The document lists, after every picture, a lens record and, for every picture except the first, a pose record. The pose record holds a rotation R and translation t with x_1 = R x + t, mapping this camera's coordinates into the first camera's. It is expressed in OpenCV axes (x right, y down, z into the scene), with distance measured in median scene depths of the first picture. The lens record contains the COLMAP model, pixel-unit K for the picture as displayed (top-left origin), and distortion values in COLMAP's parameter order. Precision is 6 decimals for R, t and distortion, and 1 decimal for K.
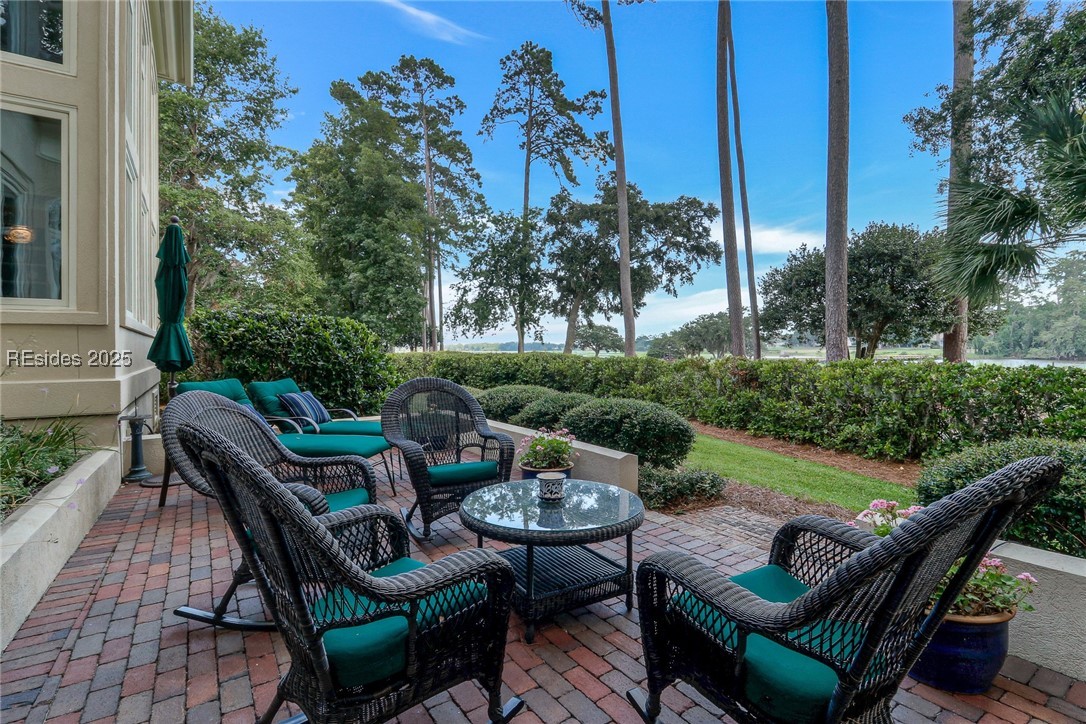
lens RADIAL K [[506.3, 0, 550.2], [0, 506.3, 360.6], [0, 0, 1]] dist [0.019680, -0.013209]
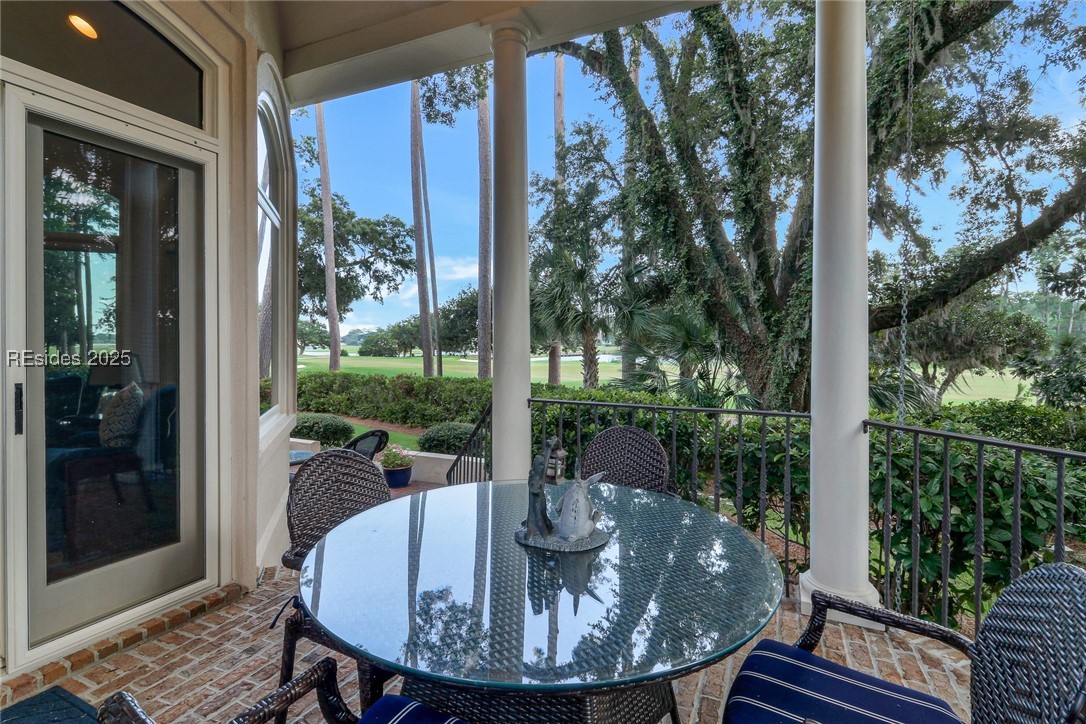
lens RADIAL K [[506.3, 0, 550.2], [0, 506.3, 360.6], [0, 0, 1]] dist [0.019680, -0.013209]
pose [[0.855552, -0.002838, 0.517708, -0.010658], [-0.003246, 0.999936, 0.010847, -0.017939], [-0.517706, -0.010960, 0.855488, -0.132672]]
